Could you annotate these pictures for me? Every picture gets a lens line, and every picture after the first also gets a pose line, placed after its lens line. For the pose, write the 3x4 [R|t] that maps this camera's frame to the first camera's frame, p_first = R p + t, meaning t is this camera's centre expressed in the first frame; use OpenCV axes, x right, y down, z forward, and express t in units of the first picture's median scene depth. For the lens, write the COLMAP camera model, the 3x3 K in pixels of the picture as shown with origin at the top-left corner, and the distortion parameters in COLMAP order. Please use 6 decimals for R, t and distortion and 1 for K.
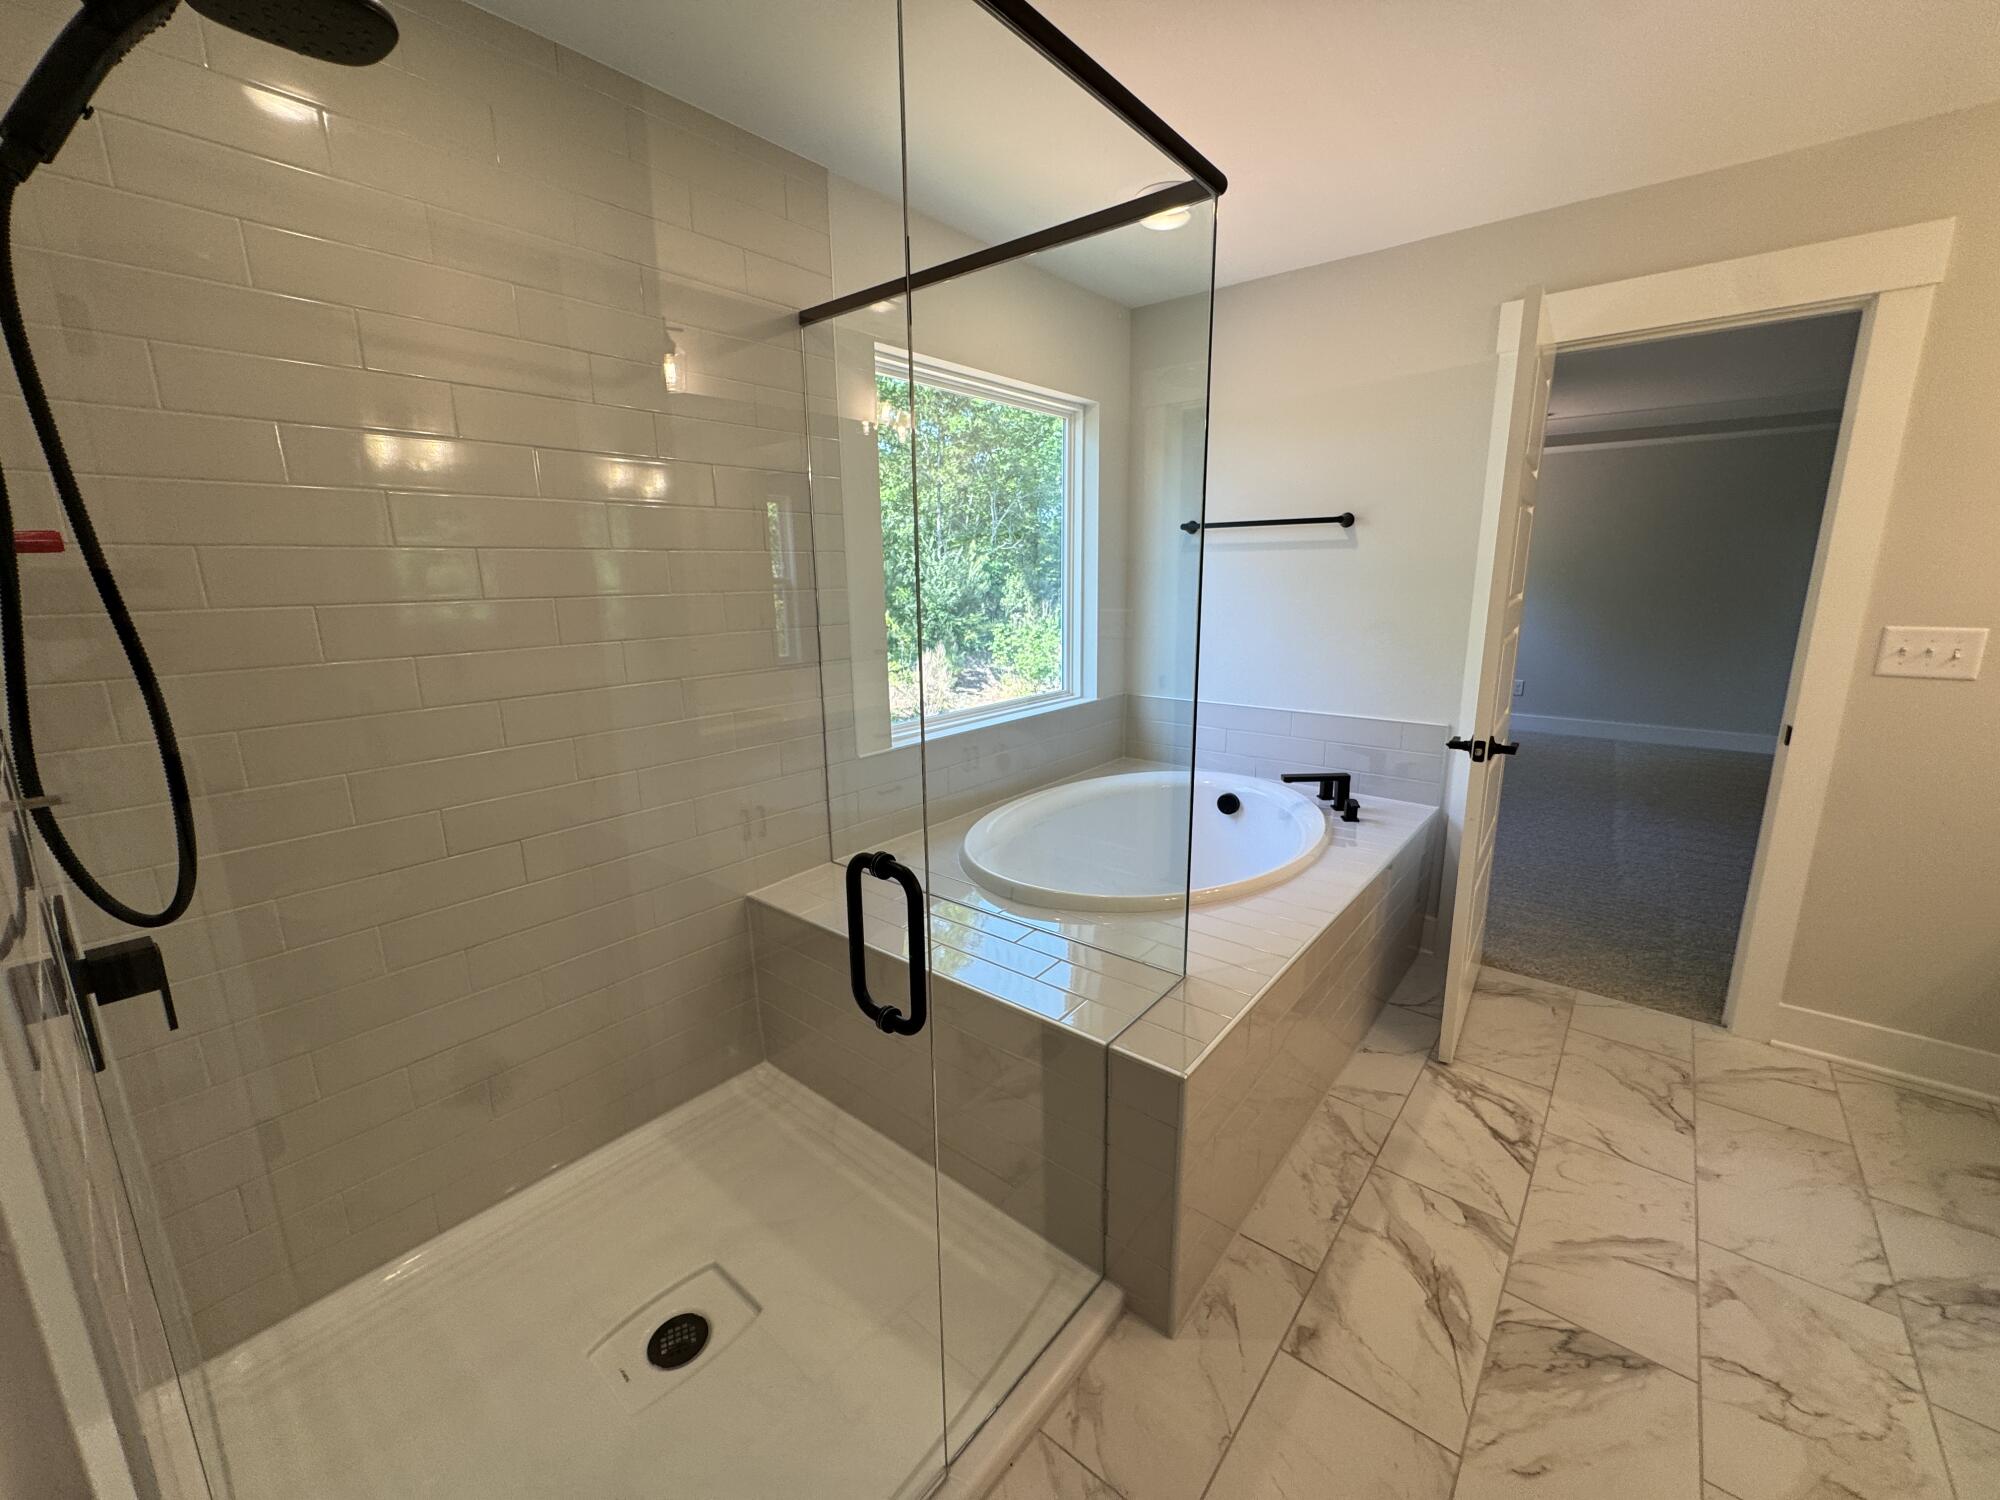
lens RADIAL K [[796.9, 0, 999.6], [0, 796.9, 740.5], [0, 0, 1]] dist [-0.002442, 0.000620]
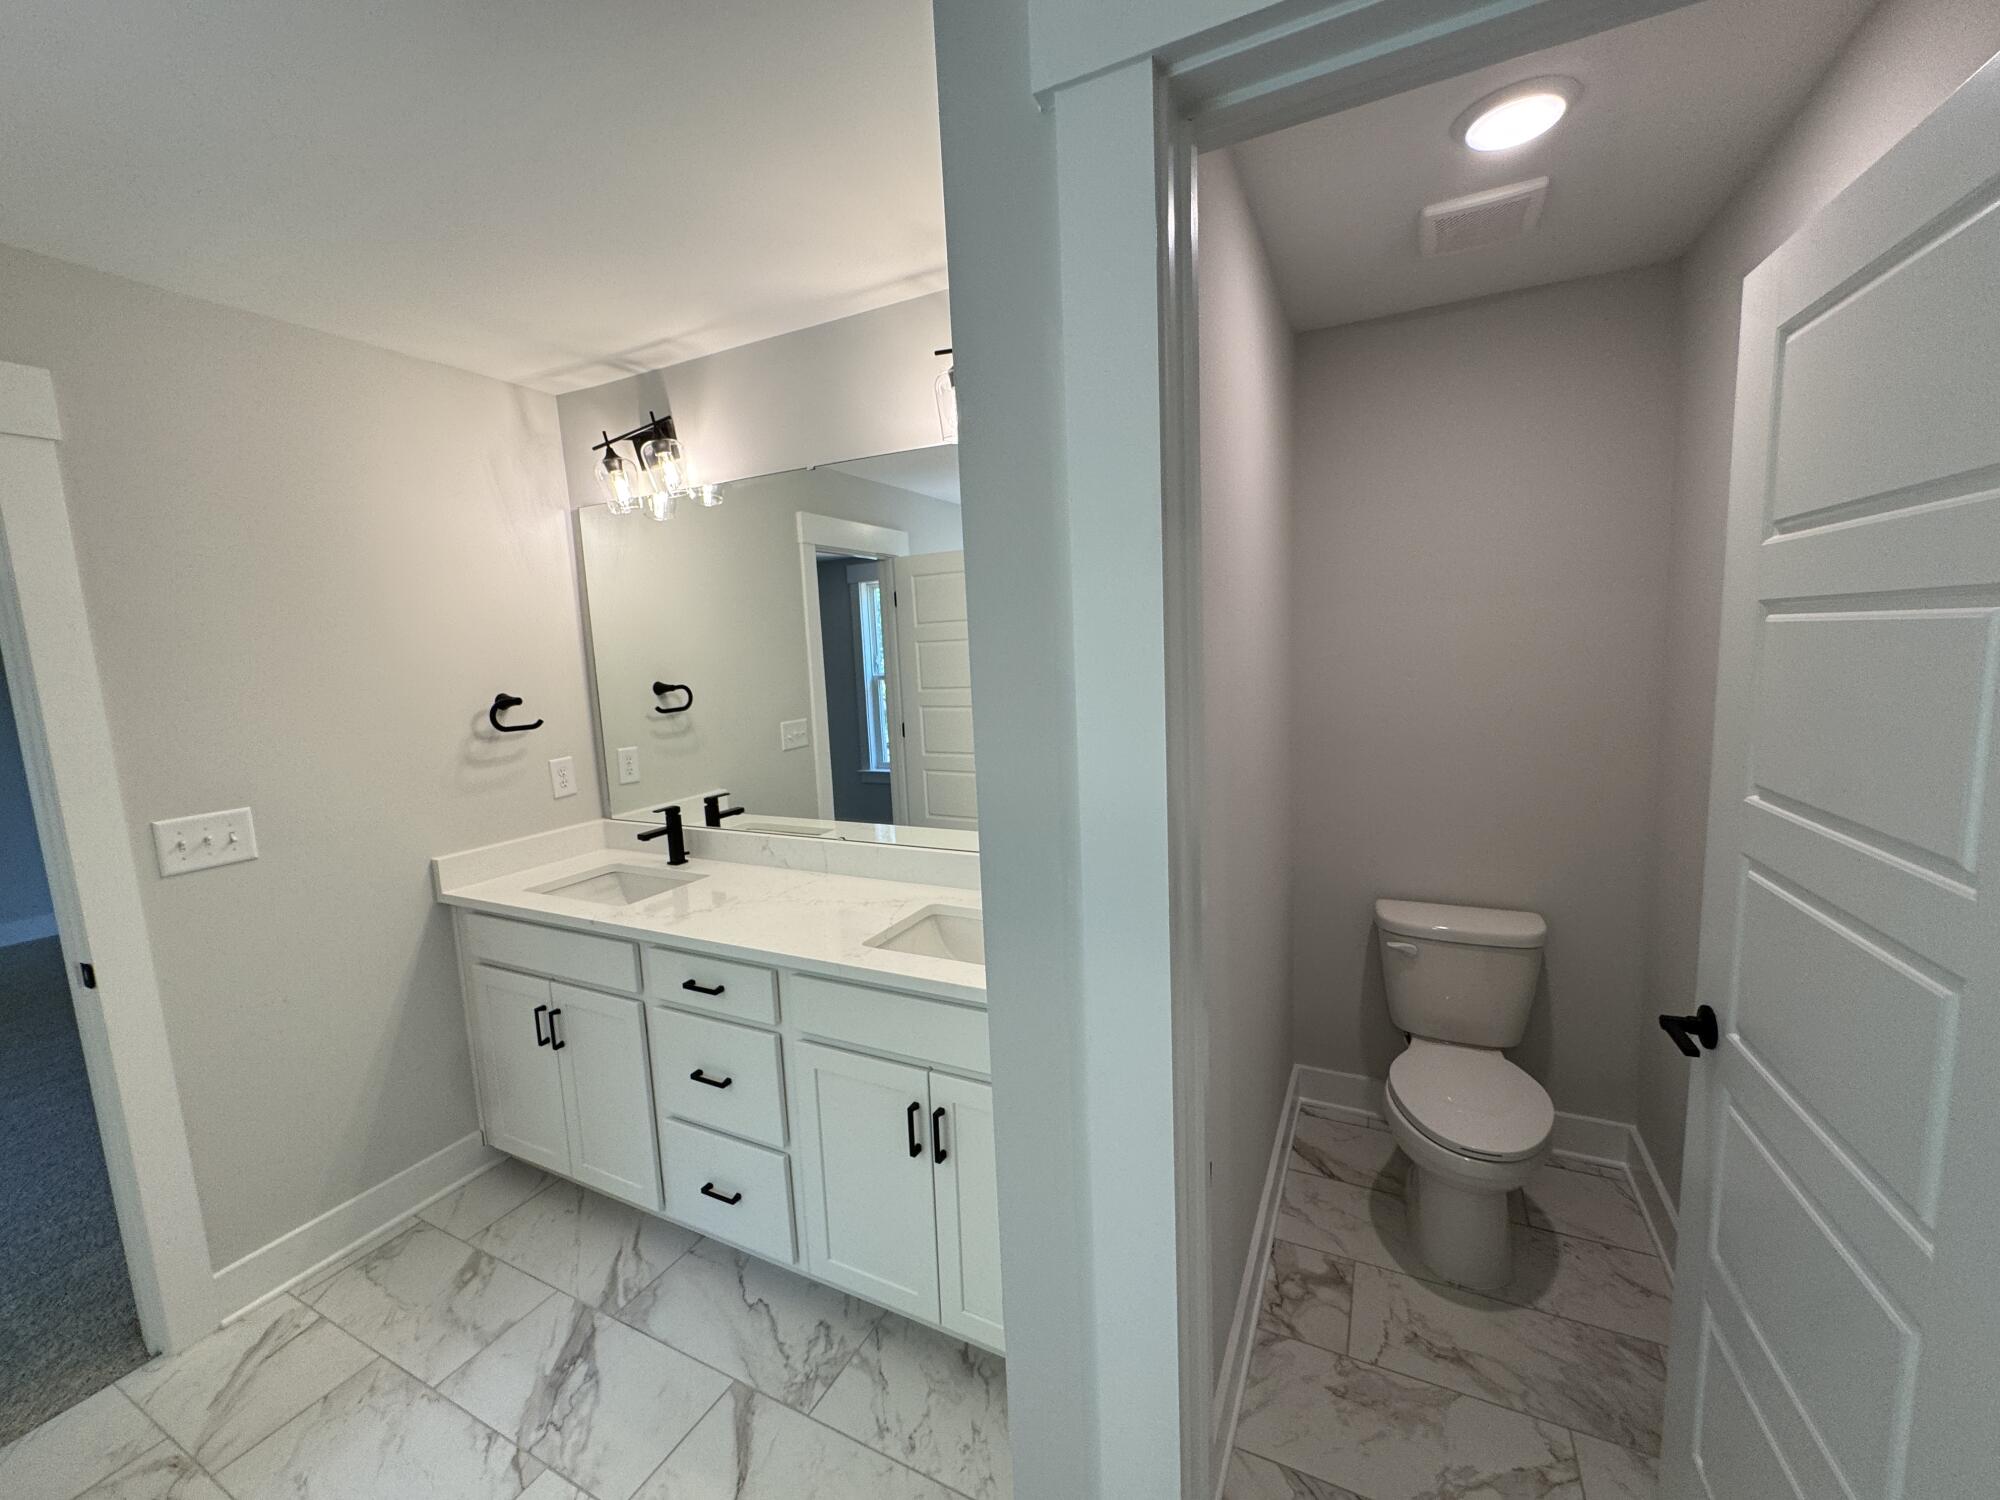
lens RADIAL K [[796.9, 0, 994.4], [0, 796.9, 748.6], [0, 0, 1]] dist [-0.002442, 0.000620]
pose [[-0.227498, -0.101287, 0.968497, 0.067771], [0.246096, 0.956310, 0.157820, -0.134077], [-0.942168, 0.274247, -0.192632, 0.280336]]
